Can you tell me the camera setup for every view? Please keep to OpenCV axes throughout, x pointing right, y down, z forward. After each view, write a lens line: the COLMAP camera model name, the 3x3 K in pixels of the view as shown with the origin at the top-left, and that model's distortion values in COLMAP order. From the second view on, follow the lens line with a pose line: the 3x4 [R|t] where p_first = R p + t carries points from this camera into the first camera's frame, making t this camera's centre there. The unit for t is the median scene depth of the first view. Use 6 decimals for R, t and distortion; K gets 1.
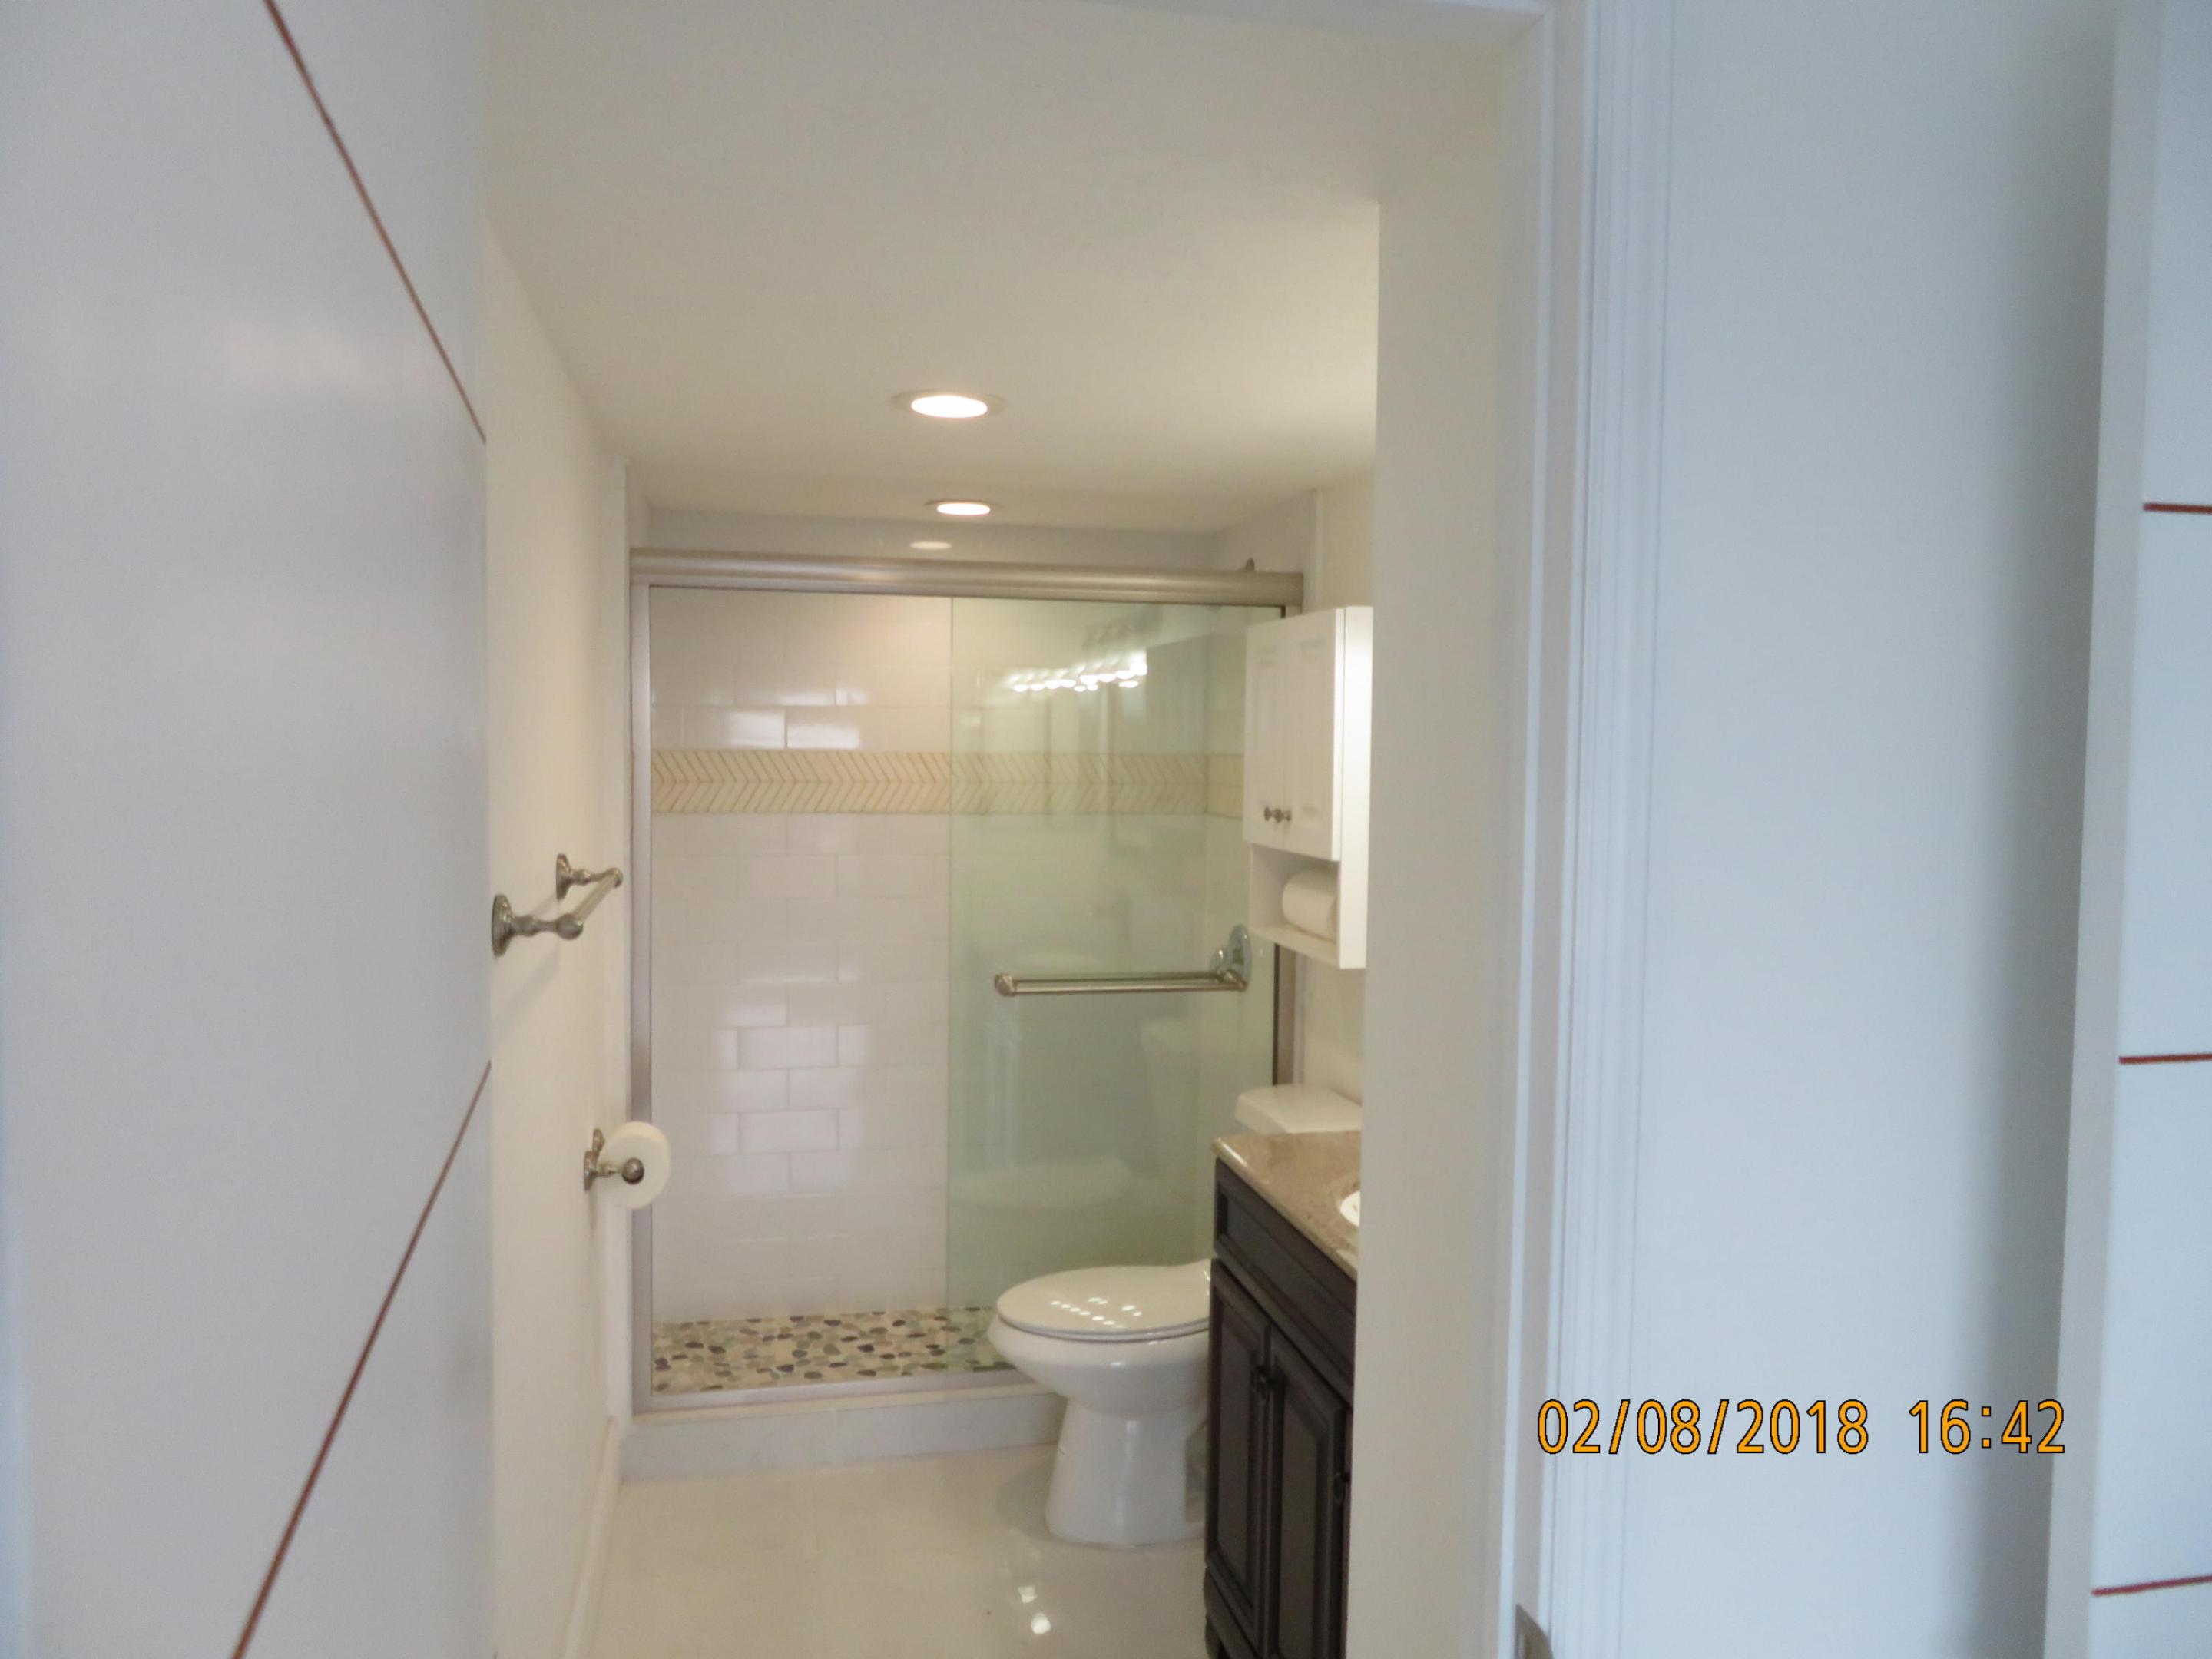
lens RADIAL K [[1580.2, 0, 1105.1], [0, 1580.2, 842.2], [0, 0, 1]] dist [-0.008468, 0.001298]
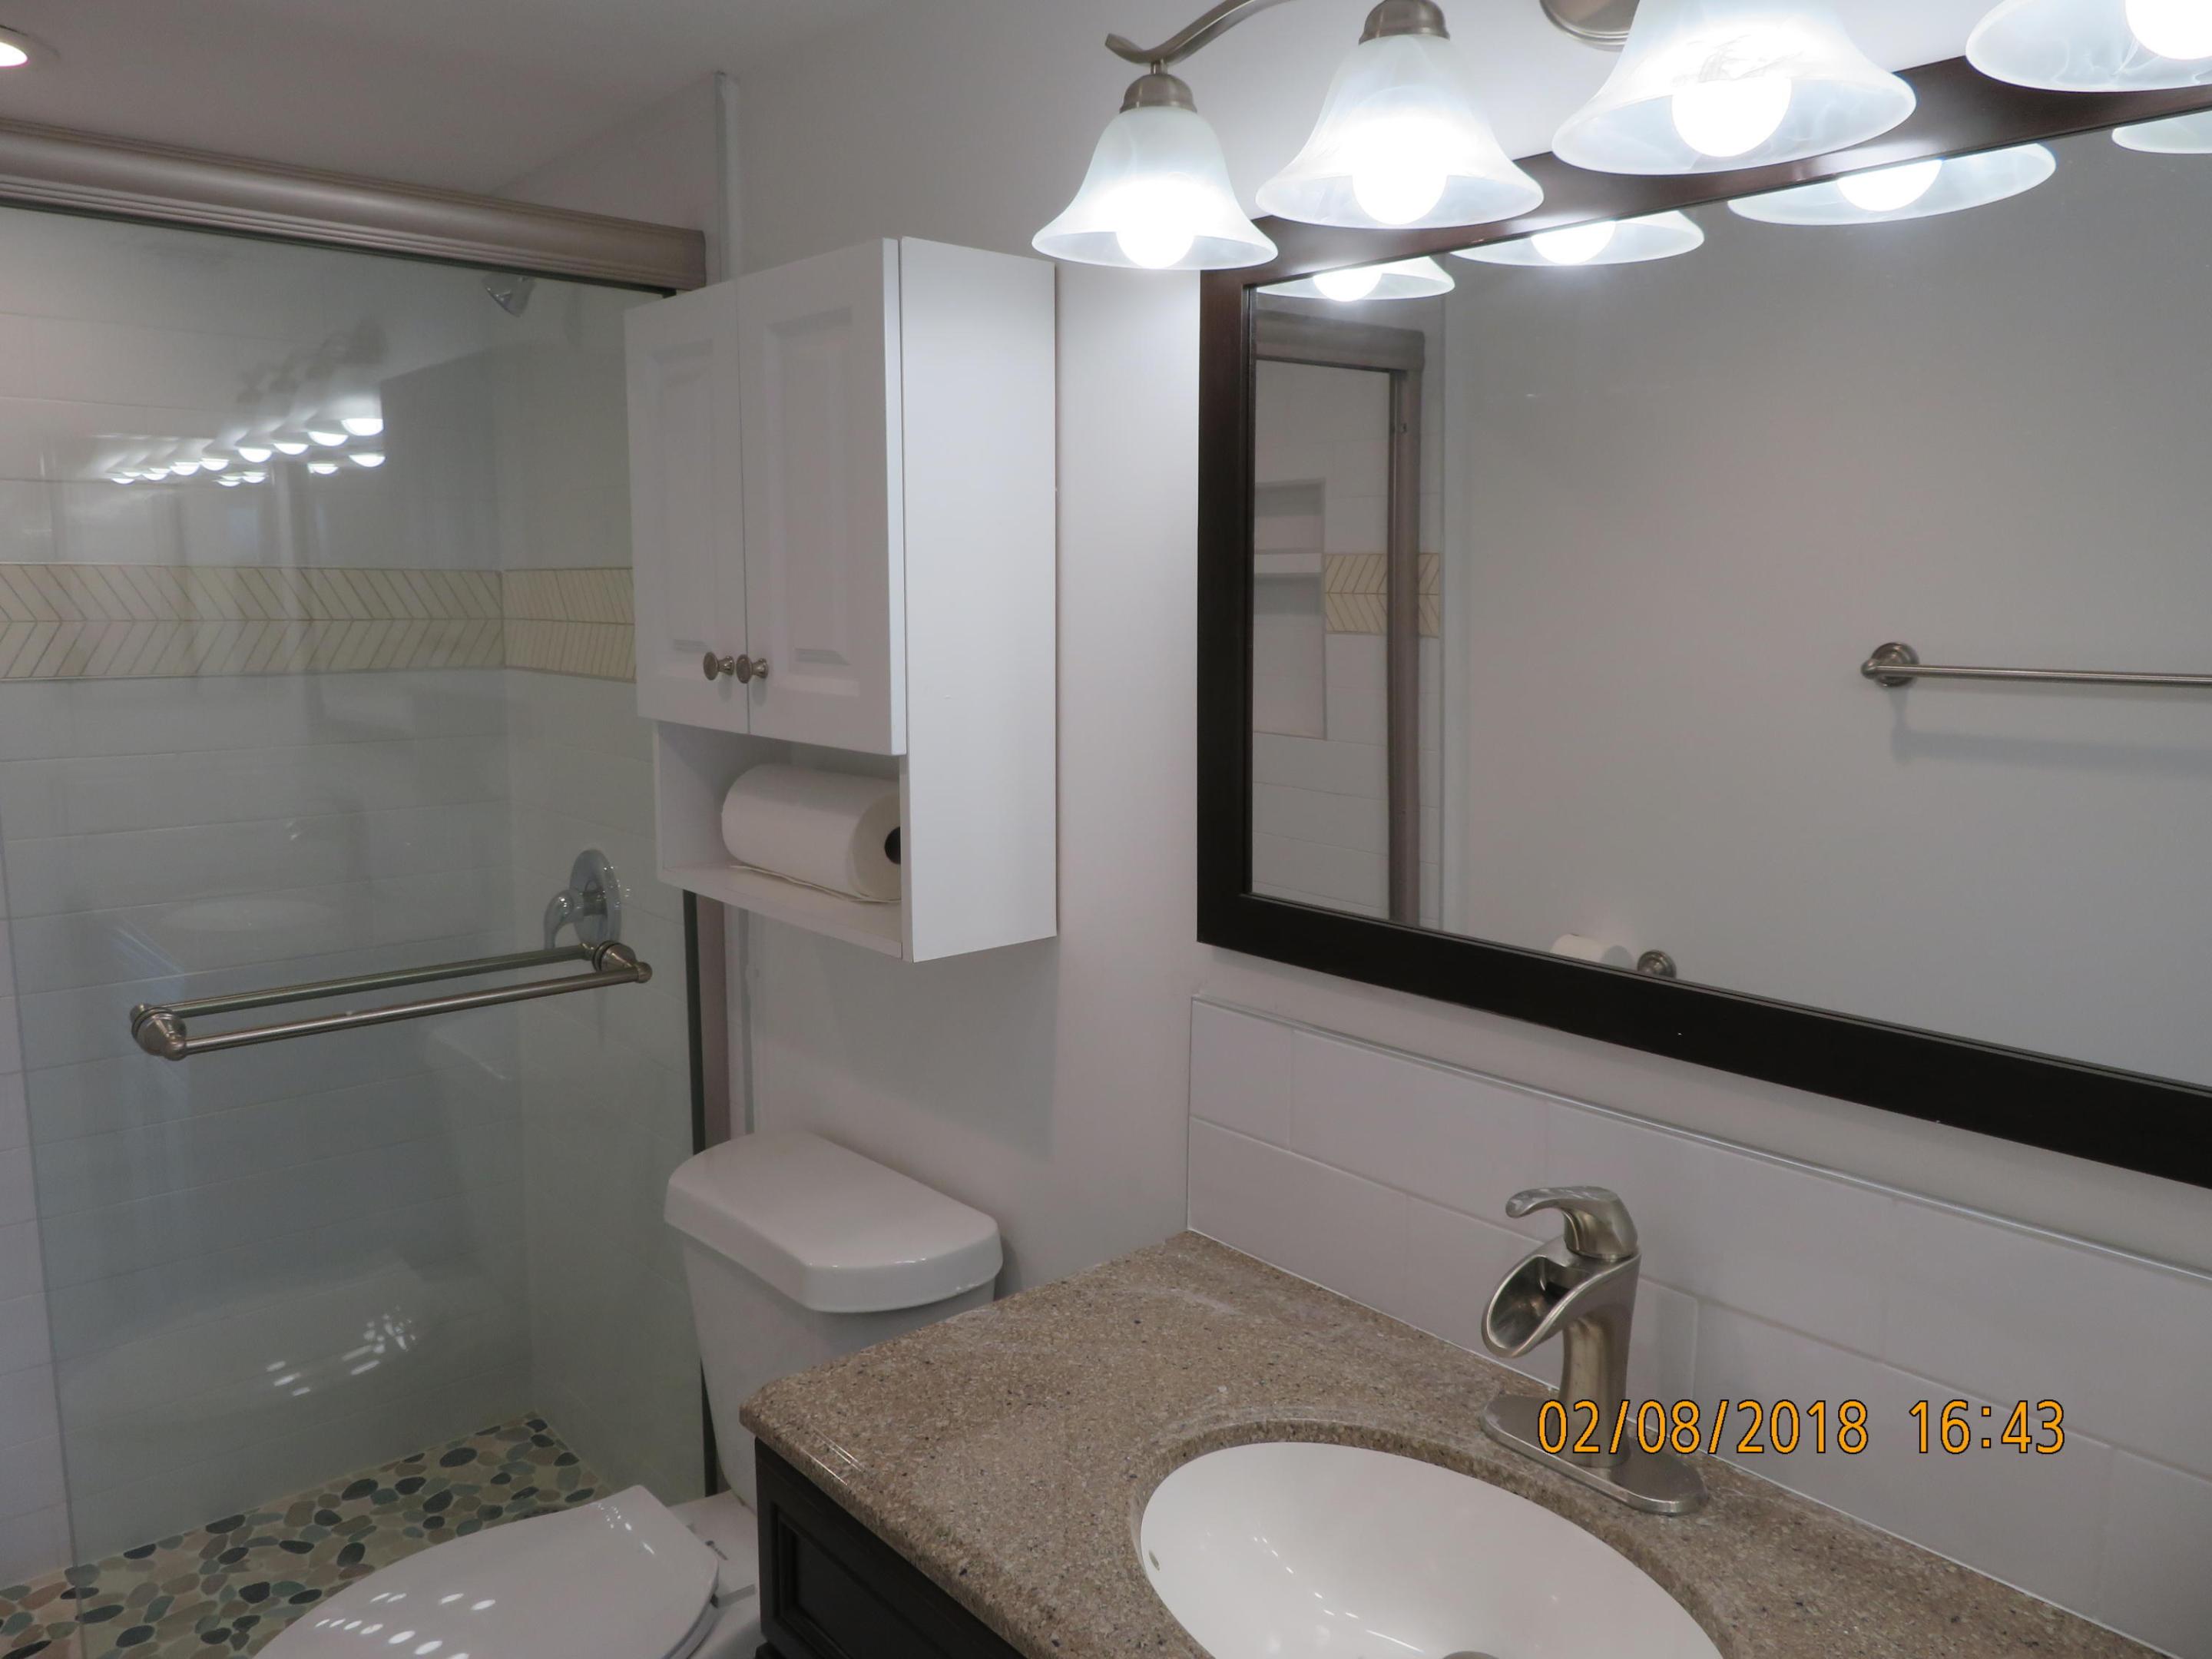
lens RADIAL K [[1580.2, 0, 1105.1], [0, 1580.2, 842.2], [0, 0, 1]] dist [-0.008468, 0.001298]
pose [[0.877727, -0.079944, 0.472445, -0.026539], [0.033894, 0.993873, 0.105207, -0.008304], [-0.477960, -0.076330, 0.875059, 0.363835]]
